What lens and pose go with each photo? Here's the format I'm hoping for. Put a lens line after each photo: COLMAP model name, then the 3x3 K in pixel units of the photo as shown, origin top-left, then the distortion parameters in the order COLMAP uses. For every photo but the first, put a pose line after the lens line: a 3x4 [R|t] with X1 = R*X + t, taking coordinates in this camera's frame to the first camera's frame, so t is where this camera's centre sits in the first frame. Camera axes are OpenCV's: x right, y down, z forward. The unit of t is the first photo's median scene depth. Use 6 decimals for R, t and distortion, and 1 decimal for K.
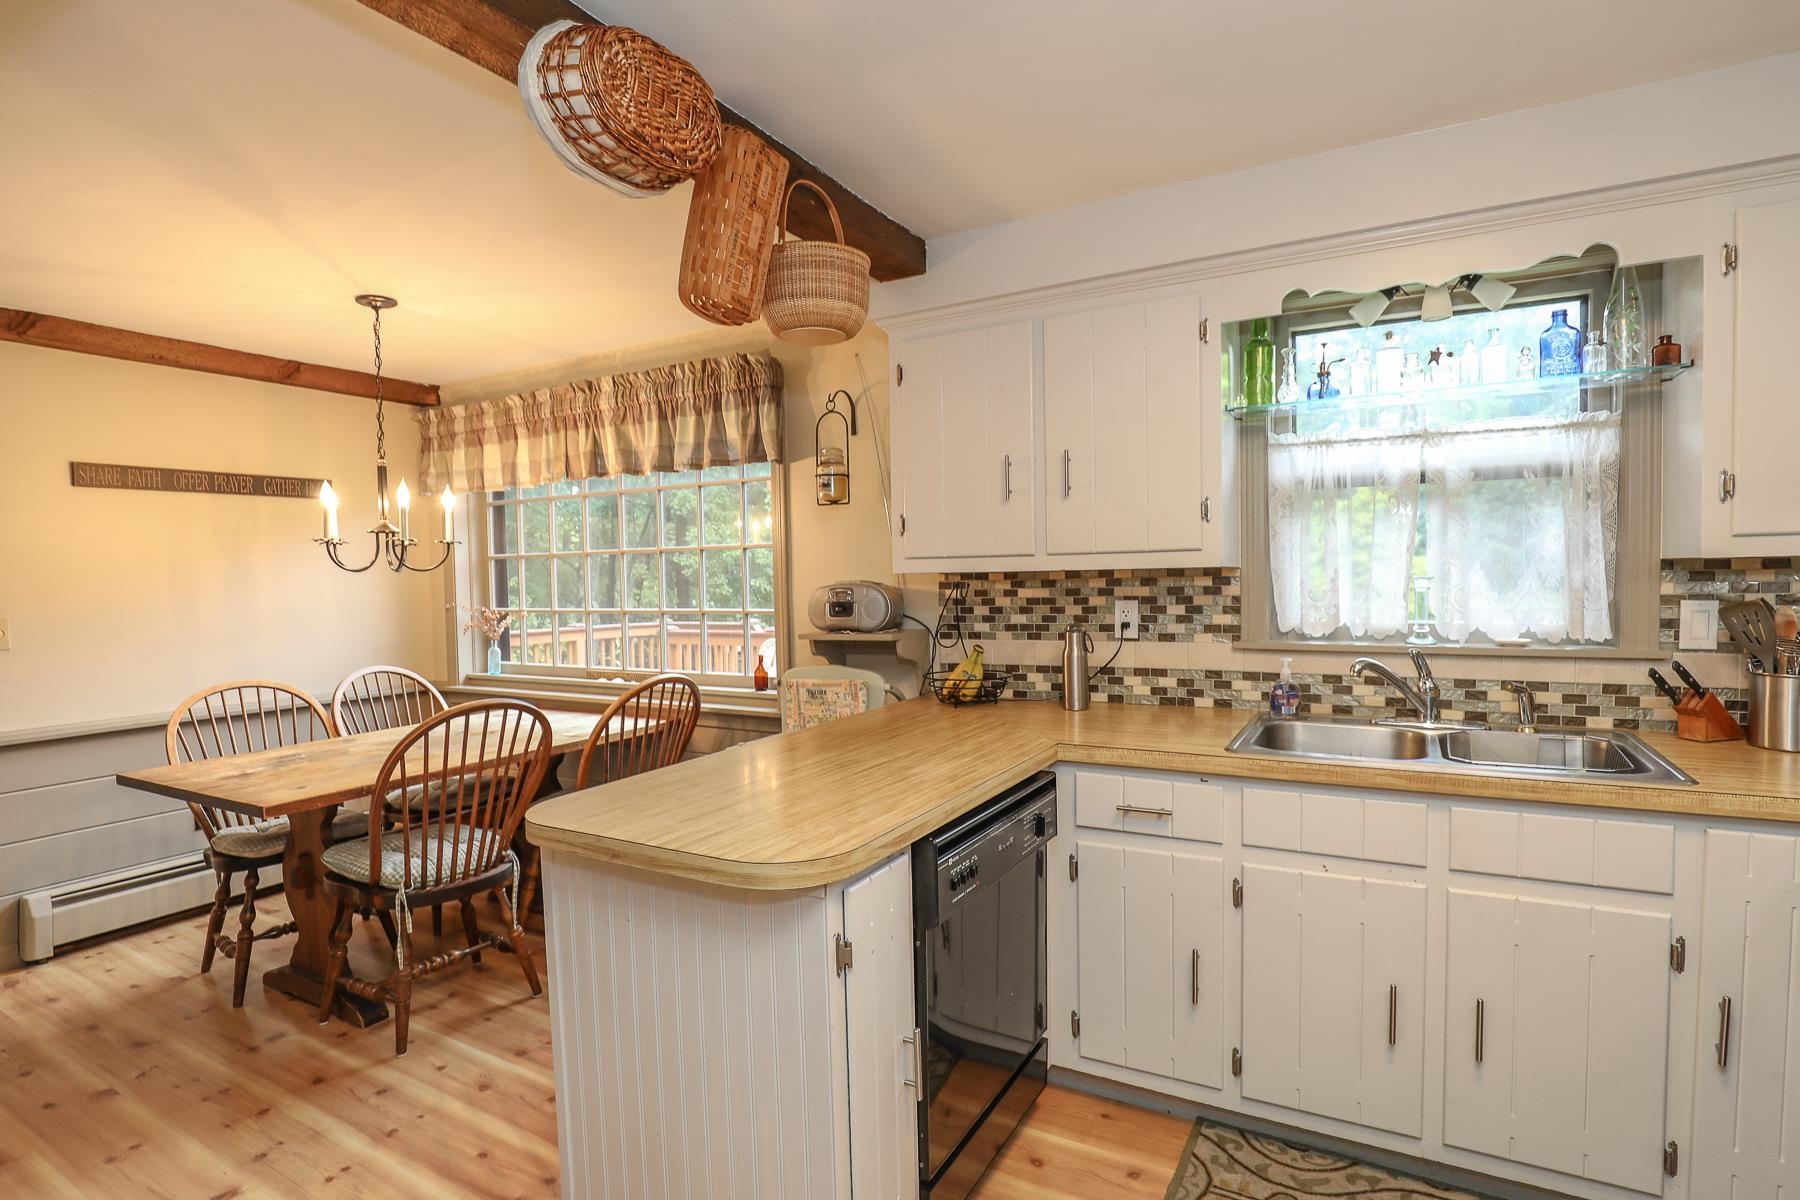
lens RADIAL K [[881.0, 0, 907.7], [0, 881.0, 616.0], [0, 0, 1]] dist [-0.034336, 0.004666]
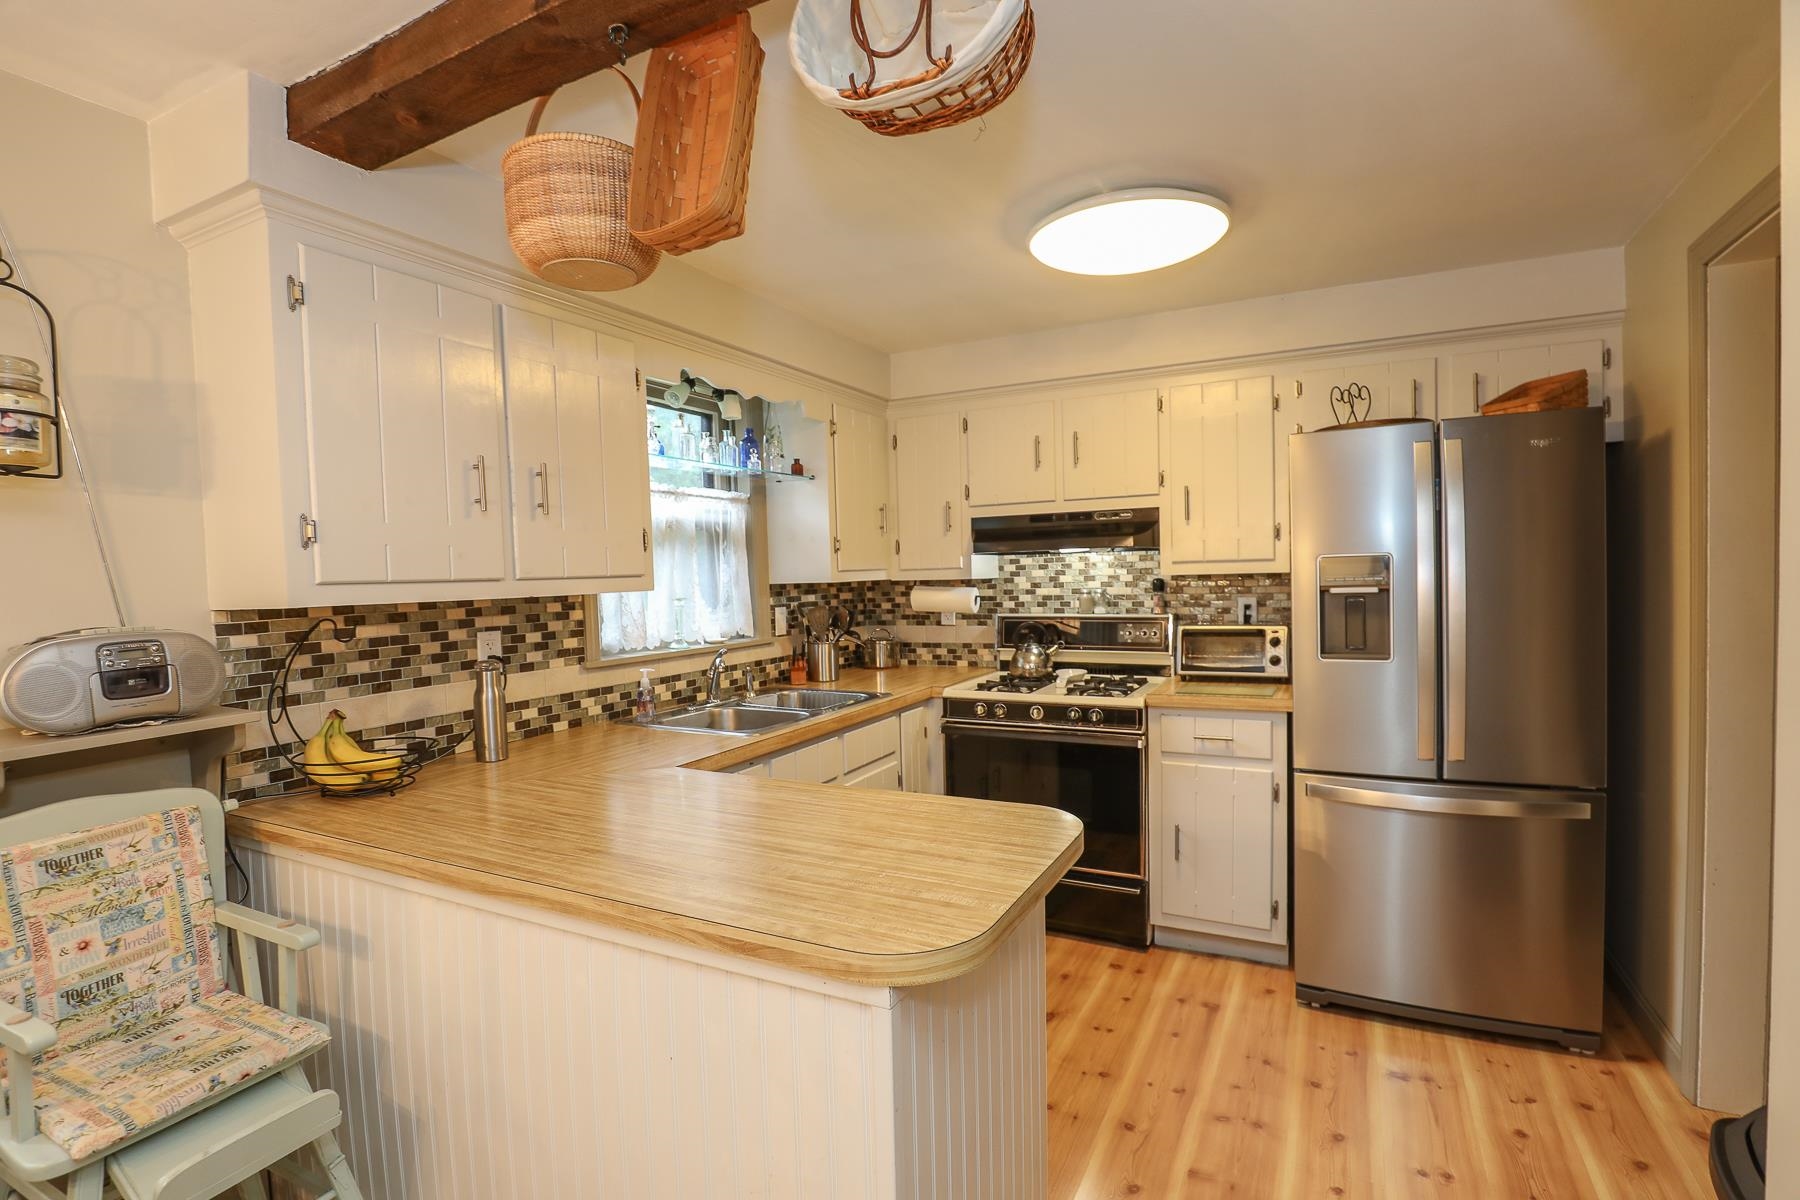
lens RADIAL K [[843.9, 0, 909.4], [0, 843.9, 608.5], [0, 0, 1]] dist [-0.026337, 0.001501]
pose [[-0.040671, -0.021885, 0.998933, -0.634658], [0.076608, 0.996749, 0.024956, -0.030238], [-0.996231, 0.077542, -0.038862, 0.608347]]
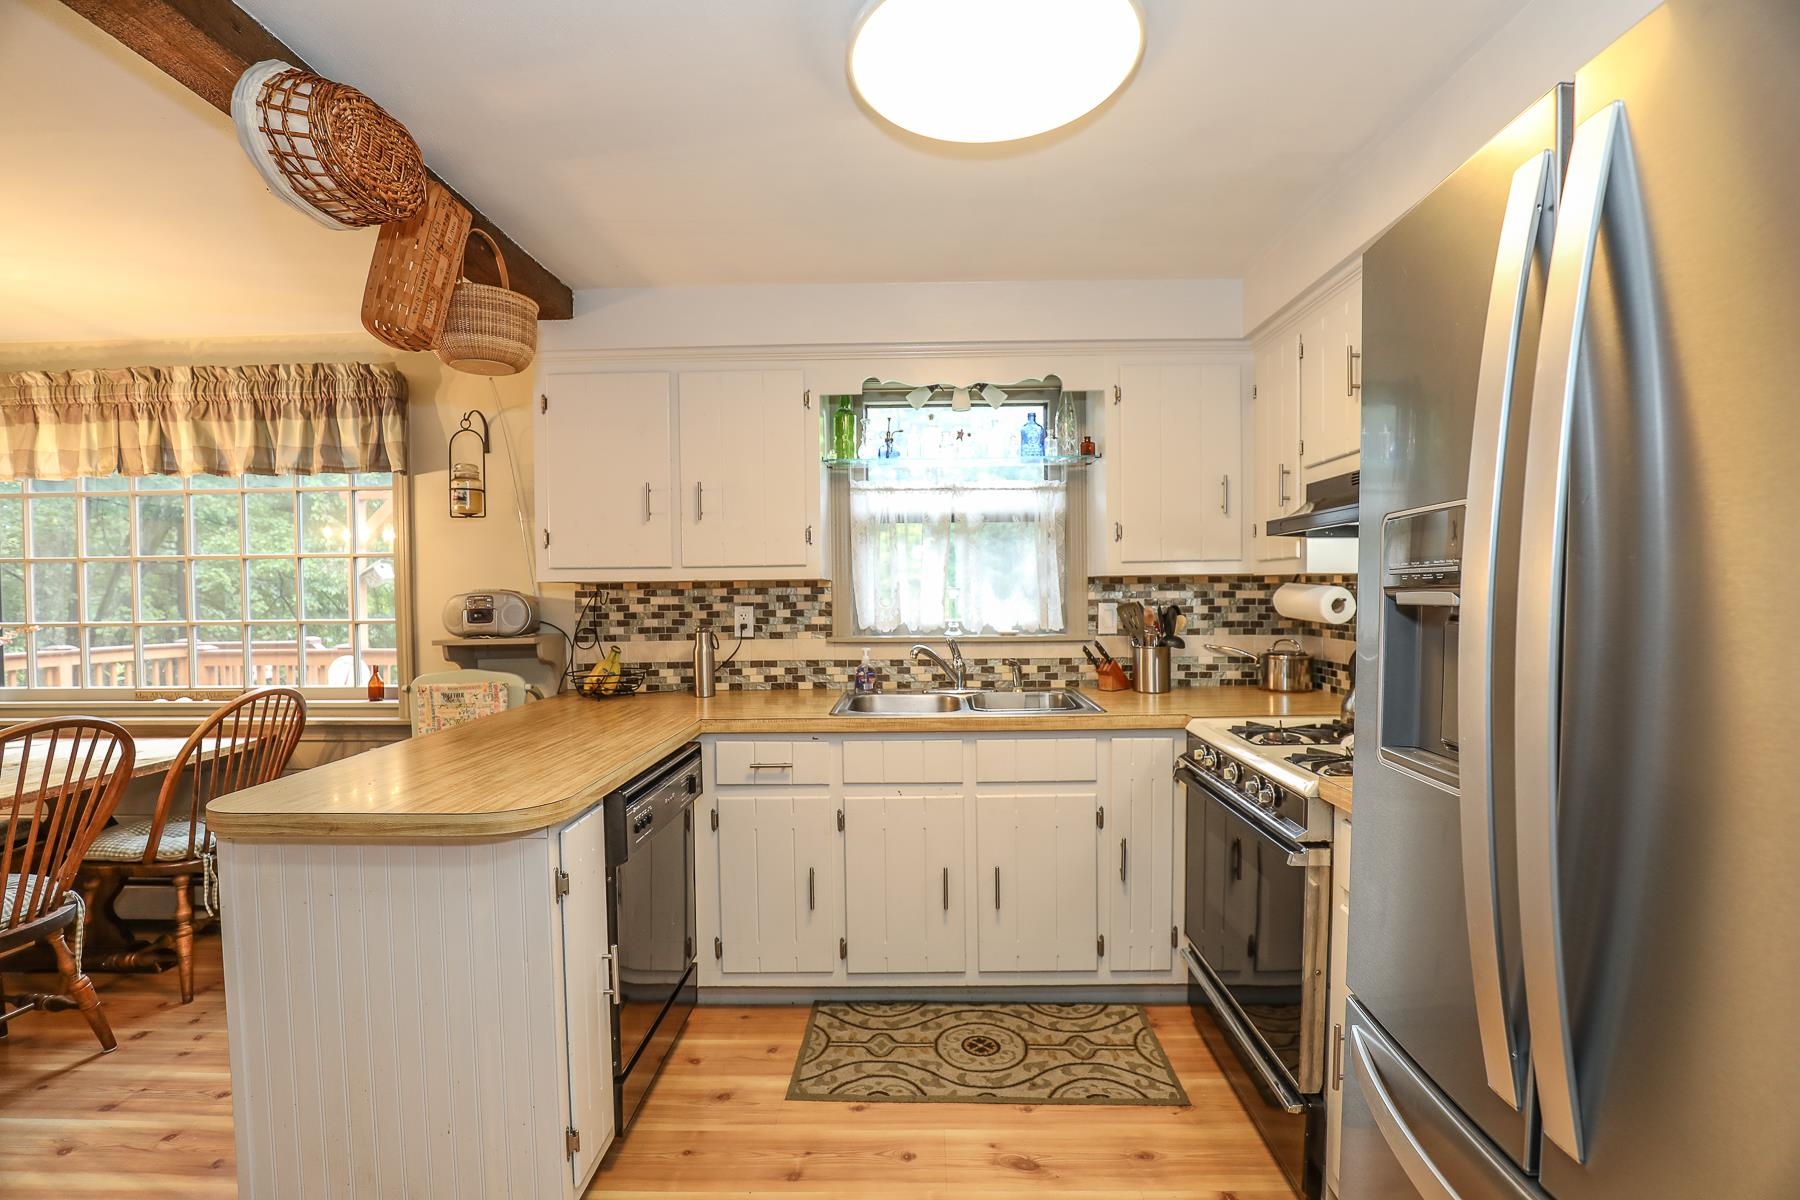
lens RADIAL K [[818.6, 0, 916.7], [0, 818.6, 610.6], [0, 0, 1]] dist [-0.042783, 0.008825]
pose [[0.876721, -0.003466, 0.480987, -0.090680], [0.016426, 0.999607, -0.022737, 0.018576], [-0.480718, 0.027835, 0.876433, -0.121567]]
